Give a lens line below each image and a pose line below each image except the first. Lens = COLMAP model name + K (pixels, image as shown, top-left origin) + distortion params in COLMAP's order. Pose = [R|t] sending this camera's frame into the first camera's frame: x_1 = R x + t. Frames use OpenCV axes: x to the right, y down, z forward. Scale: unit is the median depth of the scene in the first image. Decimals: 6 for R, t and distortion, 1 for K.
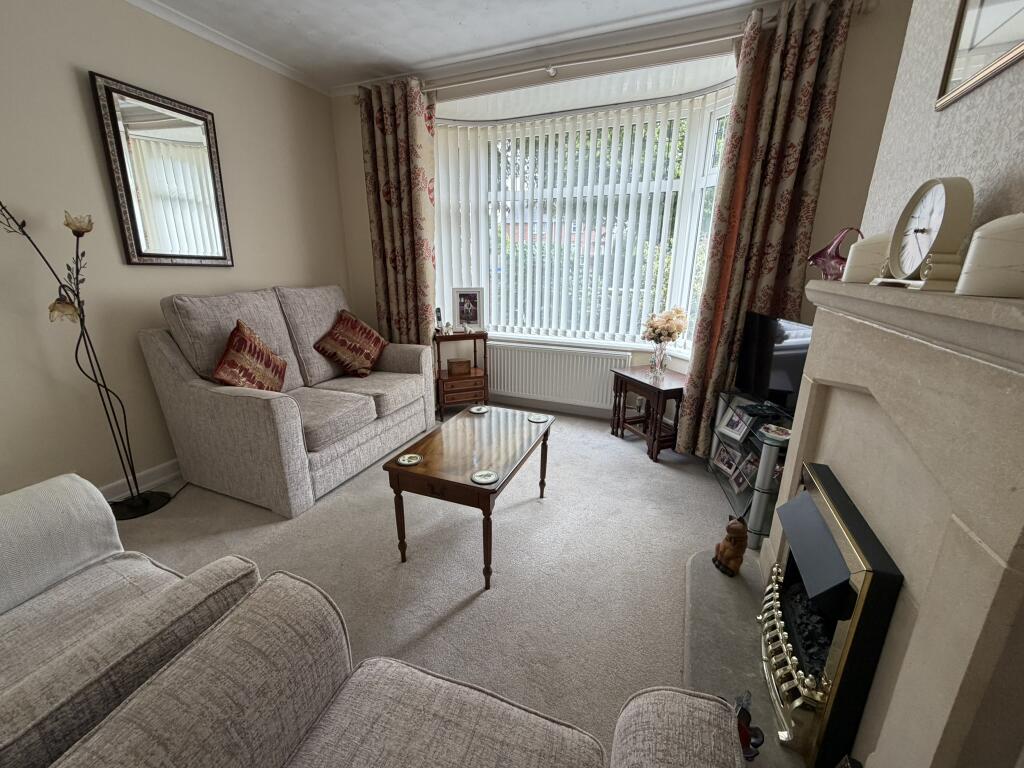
lens RADIAL K [[408.1, 0, 511.8], [0, 408.1, 382.9], [0, 0, 1]] dist [0.008237, 0.000059]
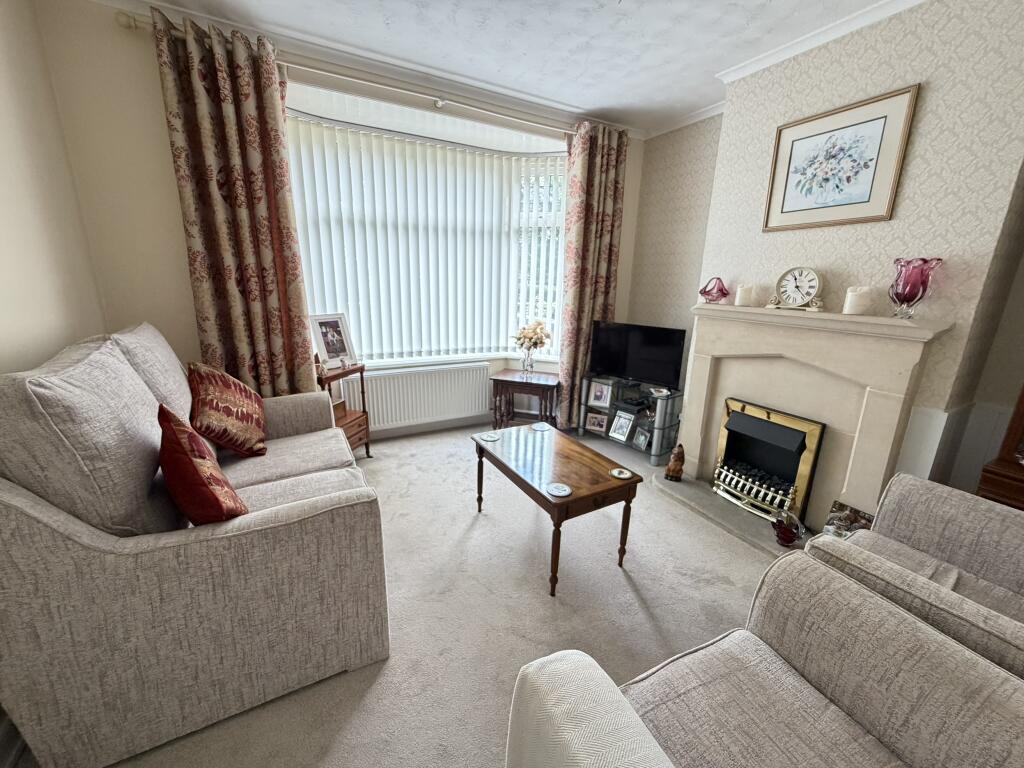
lens RADIAL K [[408.1, 0, 513.5], [0, 408.1, 380.9], [0, 0, 1]] dist [0.008237, 0.000059]
pose [[0.623485, -0.184296, 0.759803, -0.602908], [0.198406, 0.977304, 0.074244, -0.101714], [-0.756241, 0.104459, 0.645900, 0.231564]]
